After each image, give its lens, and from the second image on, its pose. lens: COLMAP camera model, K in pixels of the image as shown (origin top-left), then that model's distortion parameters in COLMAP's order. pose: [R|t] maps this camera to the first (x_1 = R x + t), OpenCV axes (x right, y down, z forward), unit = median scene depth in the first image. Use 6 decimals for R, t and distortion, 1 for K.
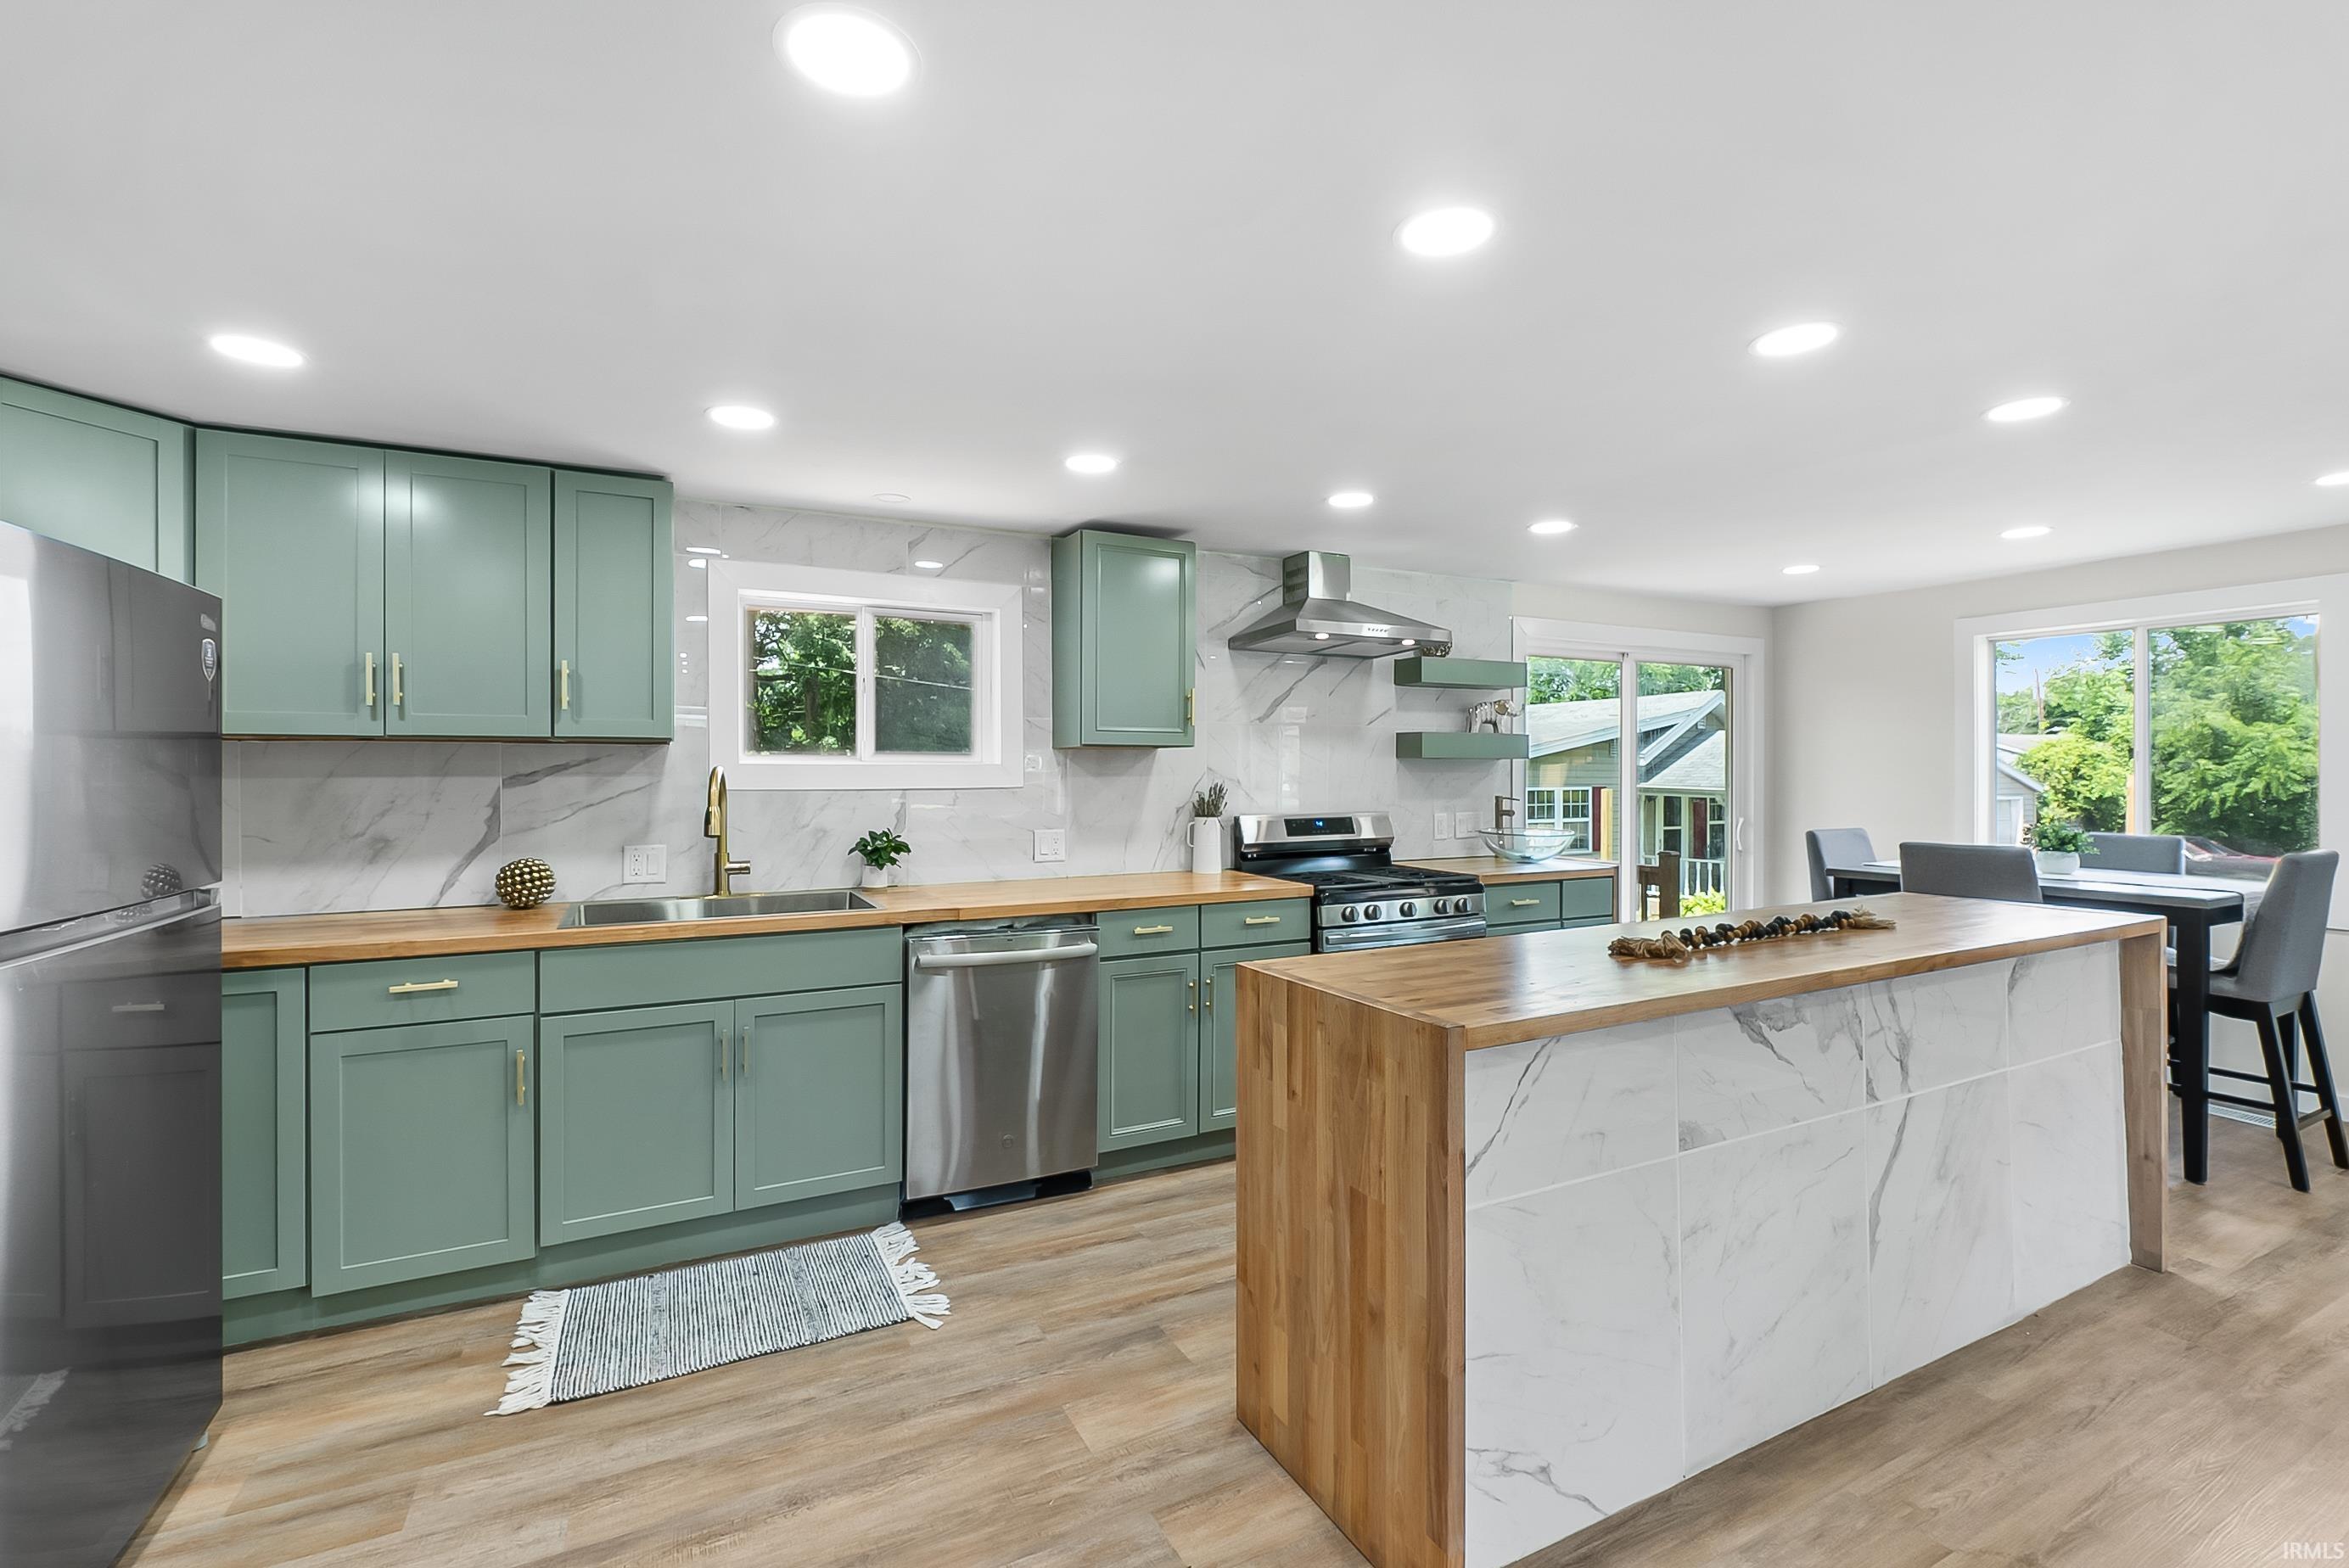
lens RADIAL K [[1003.6, 0, 1178.1], [0, 1003.6, 775.8], [0, 0, 1]] dist [-0.010558, 0.001121]
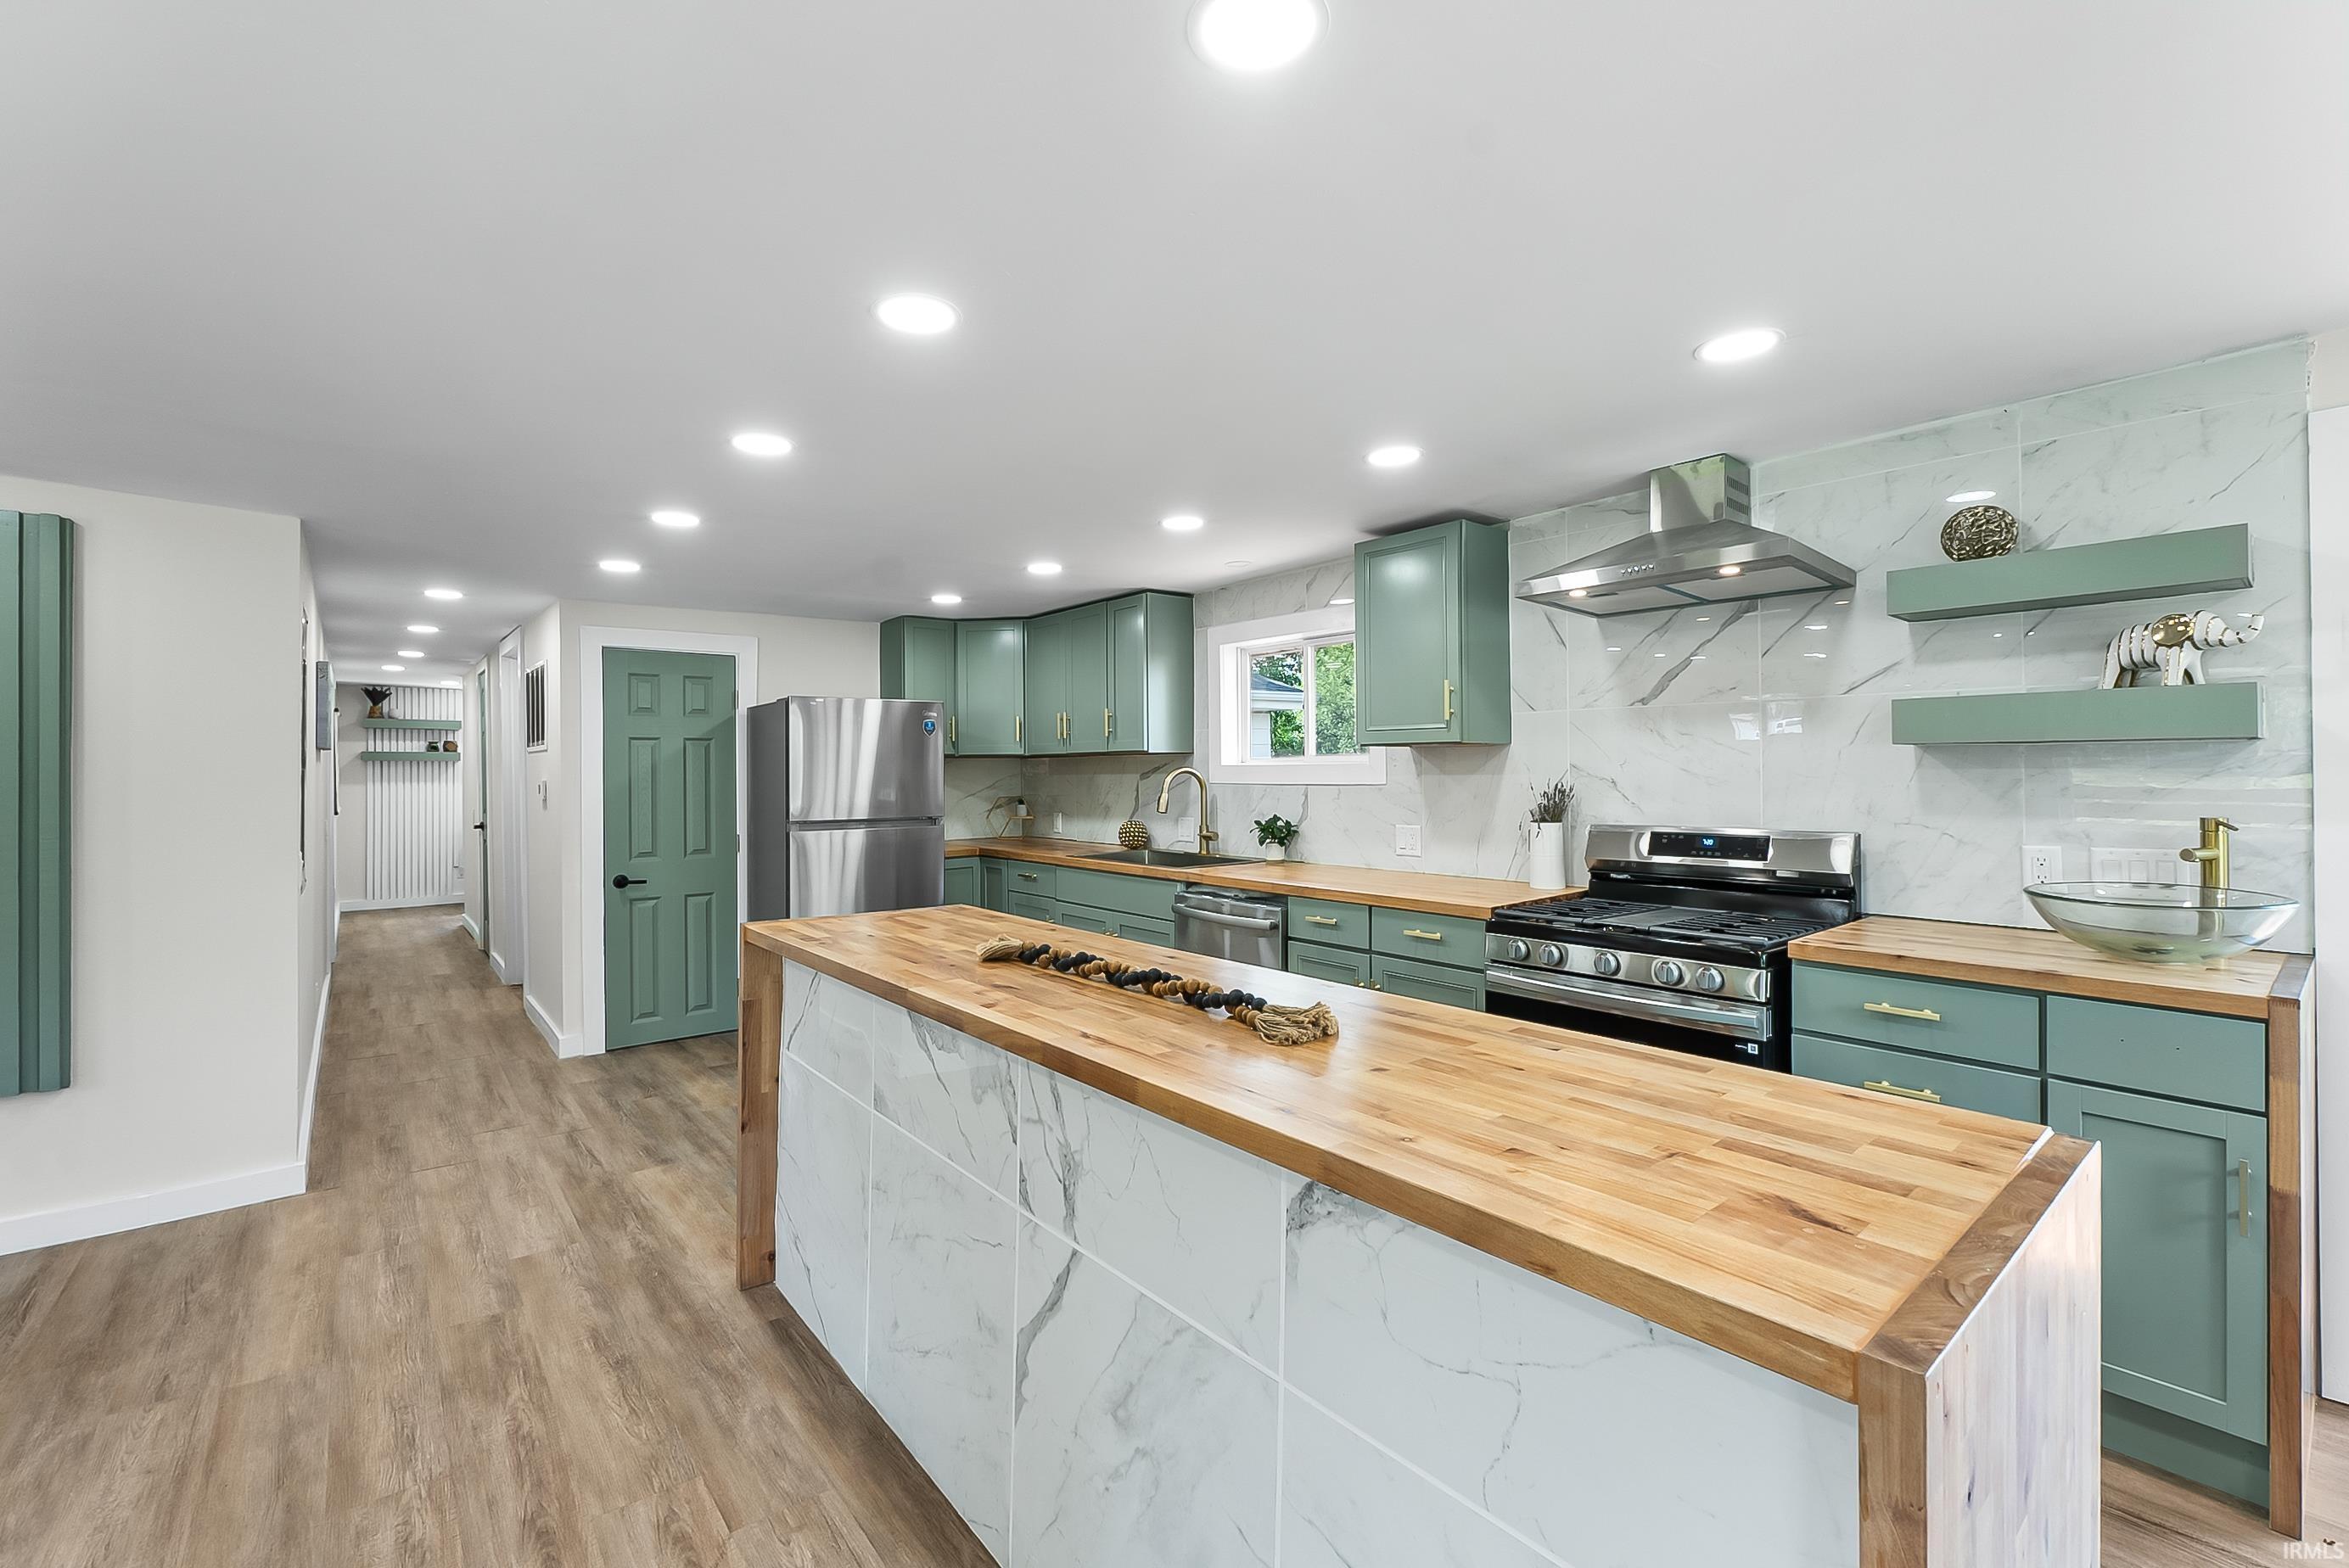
lens RADIAL K [[1003.6, 0, 1174.2], [0, 1003.6, 757.8], [0, 0, 1]] dist [-0.010558, 0.001121]
pose [[0.212221, -0.013038, -0.977135, 1.071733], [0.001268, 0.999914, -0.013067, -0.004167], [0.977221, 0.001534, 0.212219, 0.692491]]
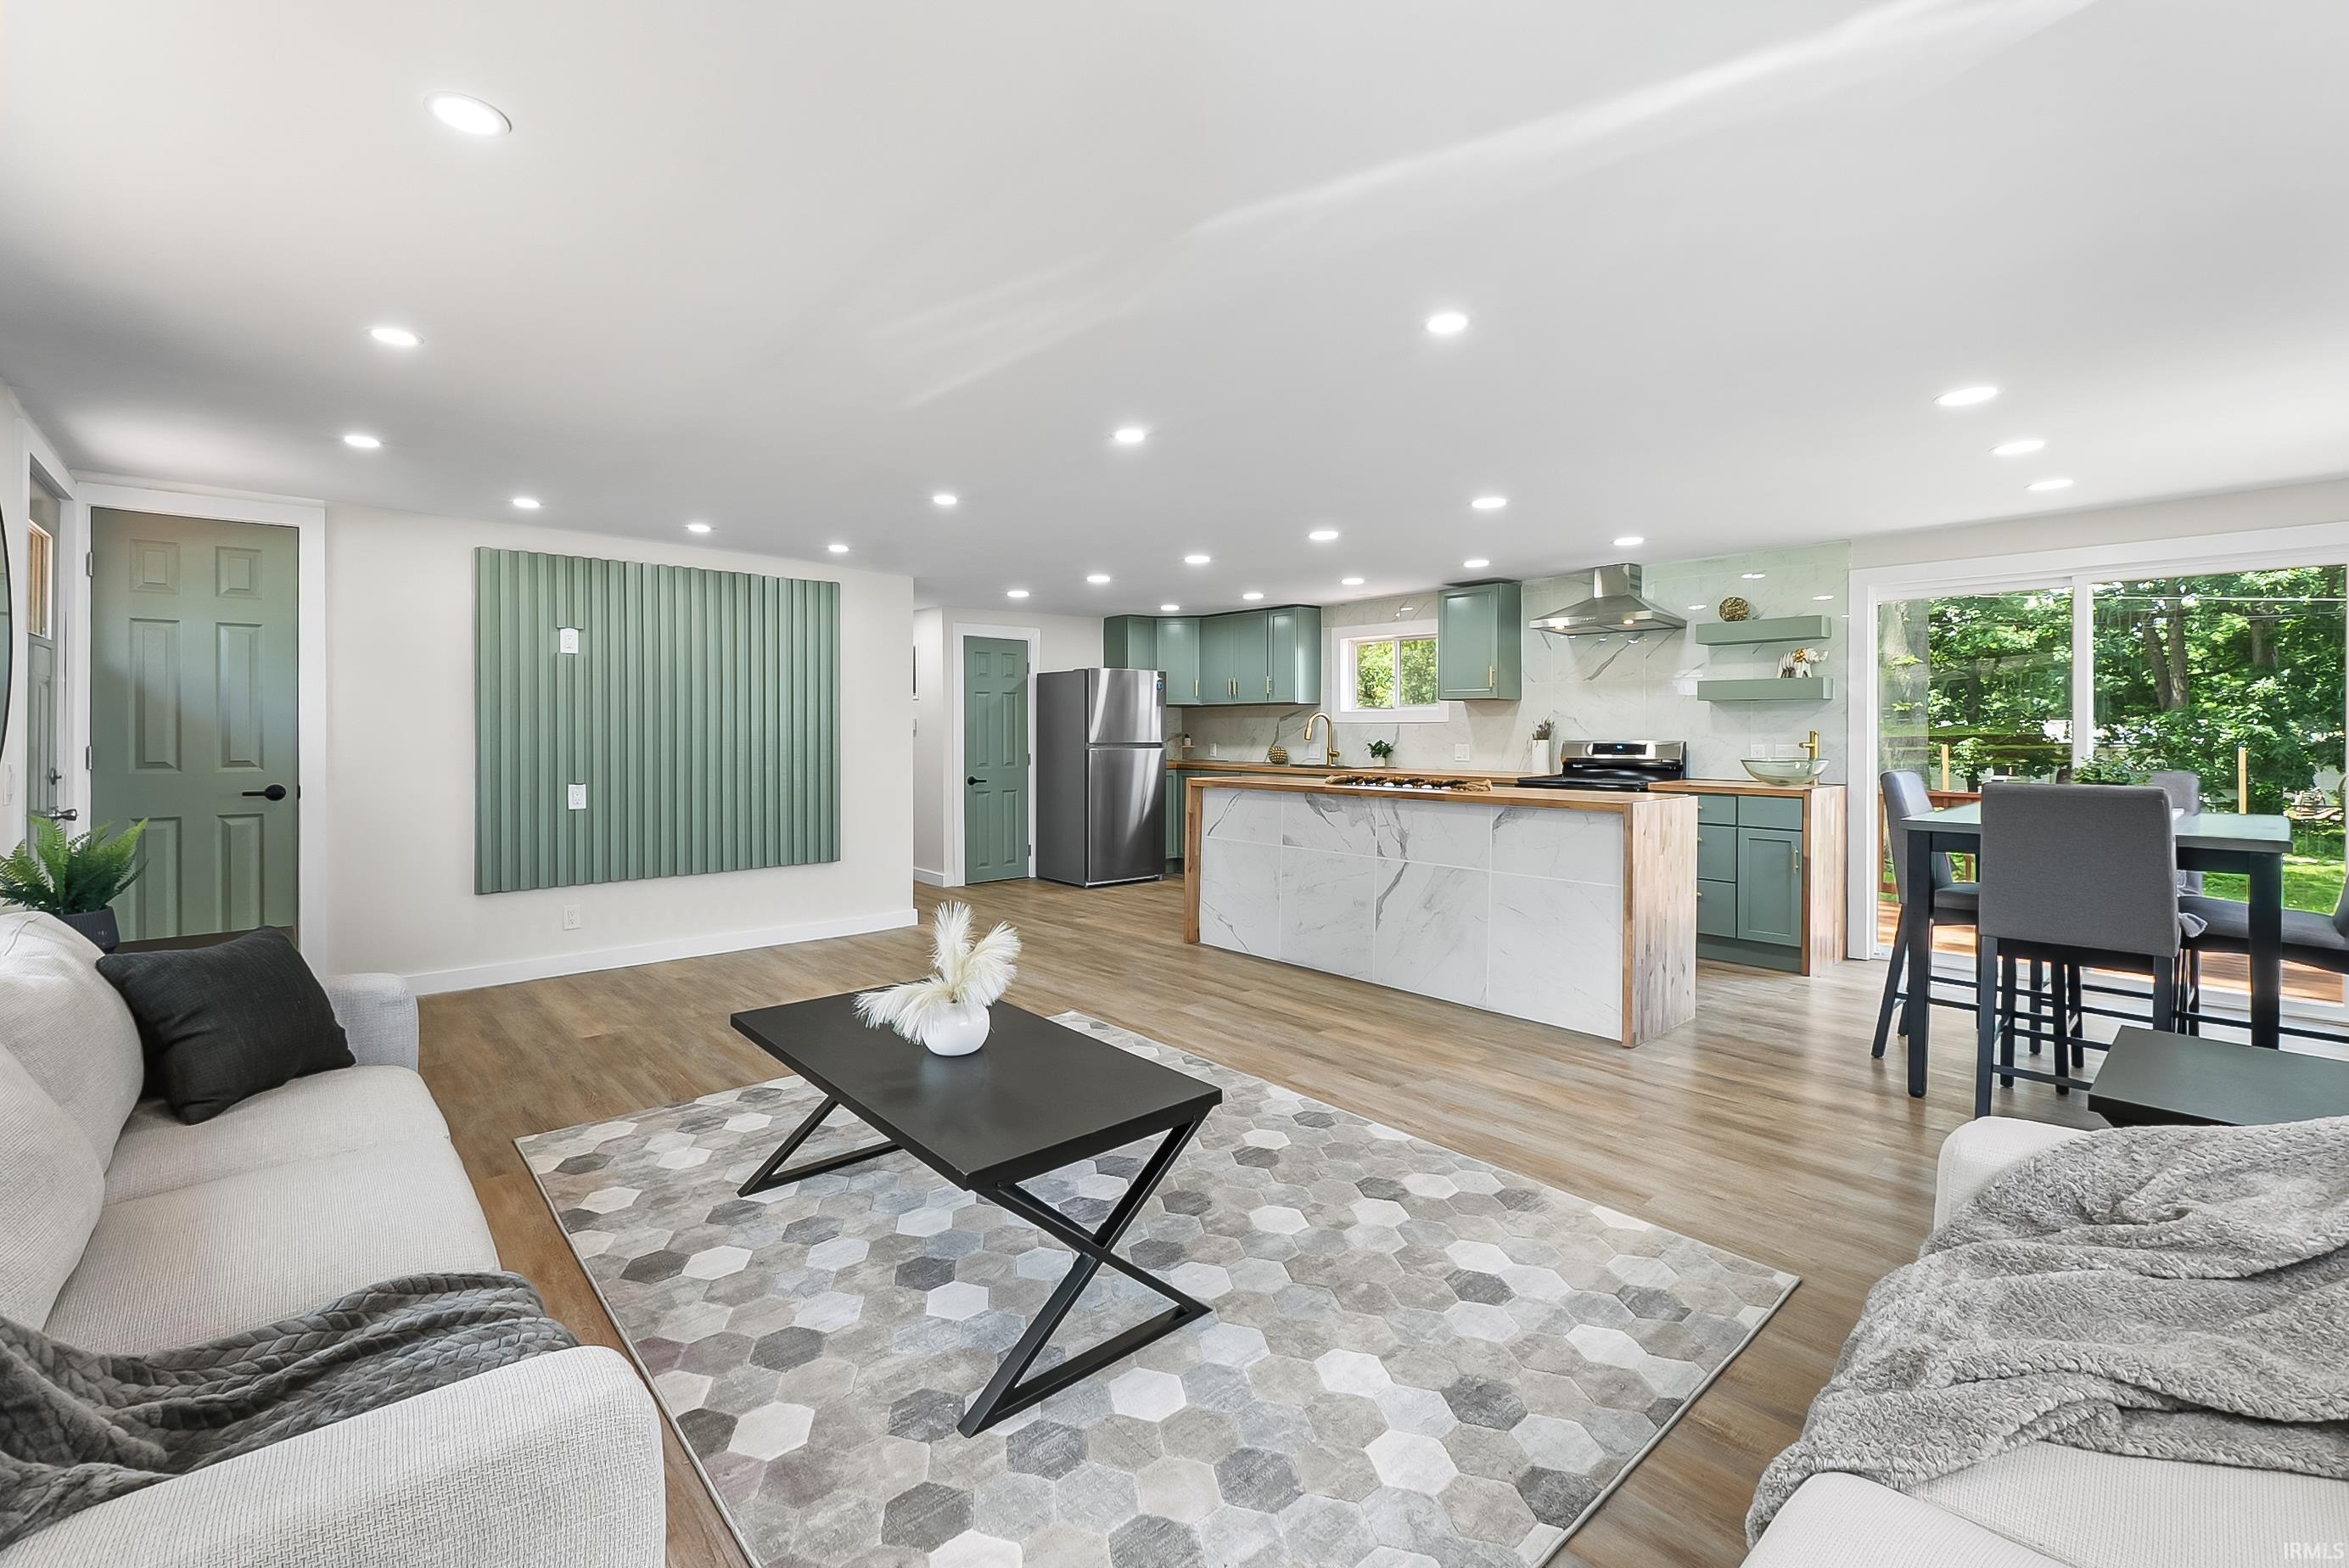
lens RADIAL K [[1003.6, 0, 1181.7], [0, 1003.6, 740.6], [0, 0, 1]] dist [-0.010558, 0.001121]
pose [[0.265085, 0.014055, -0.964123, 1.984183], [-0.005286, 0.999900, 0.013123, 0.031570], [0.964211, 0.001618, 0.265132, -0.011723]]
